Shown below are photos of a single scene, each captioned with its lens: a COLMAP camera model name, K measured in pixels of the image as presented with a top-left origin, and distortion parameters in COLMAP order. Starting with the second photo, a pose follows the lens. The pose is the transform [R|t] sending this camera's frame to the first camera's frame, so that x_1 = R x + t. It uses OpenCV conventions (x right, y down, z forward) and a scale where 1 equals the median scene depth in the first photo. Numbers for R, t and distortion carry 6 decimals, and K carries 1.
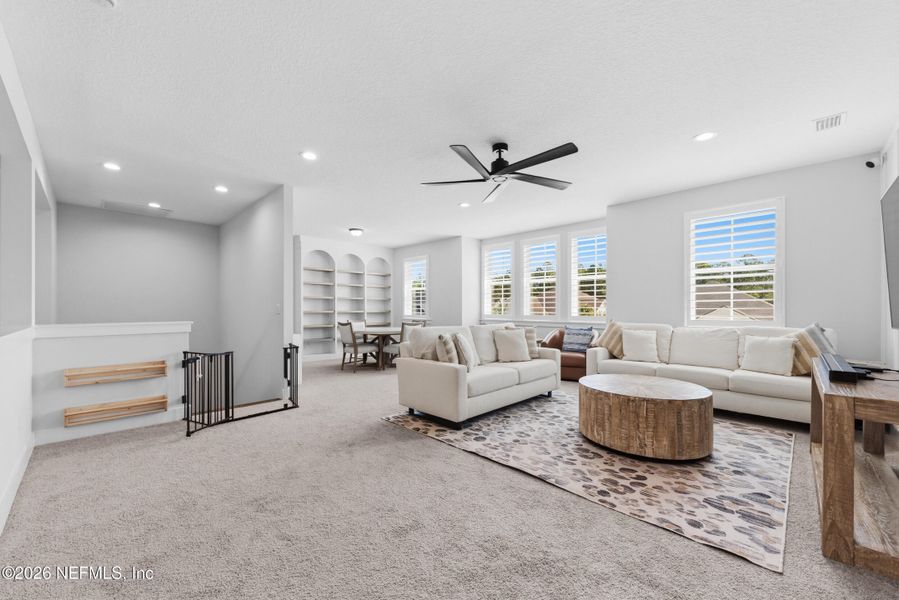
lens RADIAL K [[358.4, 0, 456.3], [0, 358.4, 311.9], [0, 0, 1]] dist [-0.001809, -0.000254]
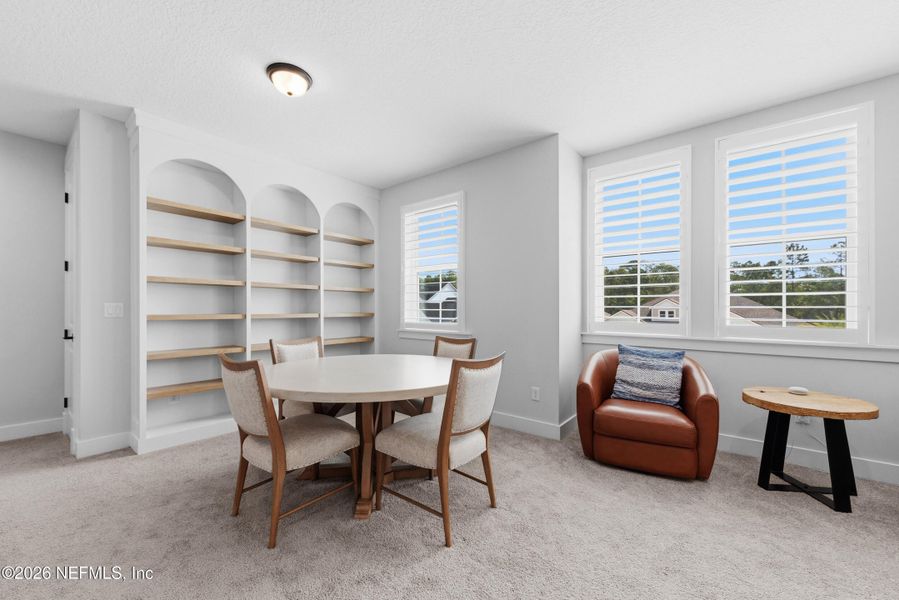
lens RADIAL K [[358.4, 0, 456.3], [0, 358.4, 311.9], [0, 0, 1]] dist [-0.001809, -0.000254]
pose [[0.994835, 0.001070, 0.101502, -0.132275], [-0.000889, 0.999998, -0.001827, -0.004948], [-0.101504, 0.001728, 0.994834, 0.546047]]
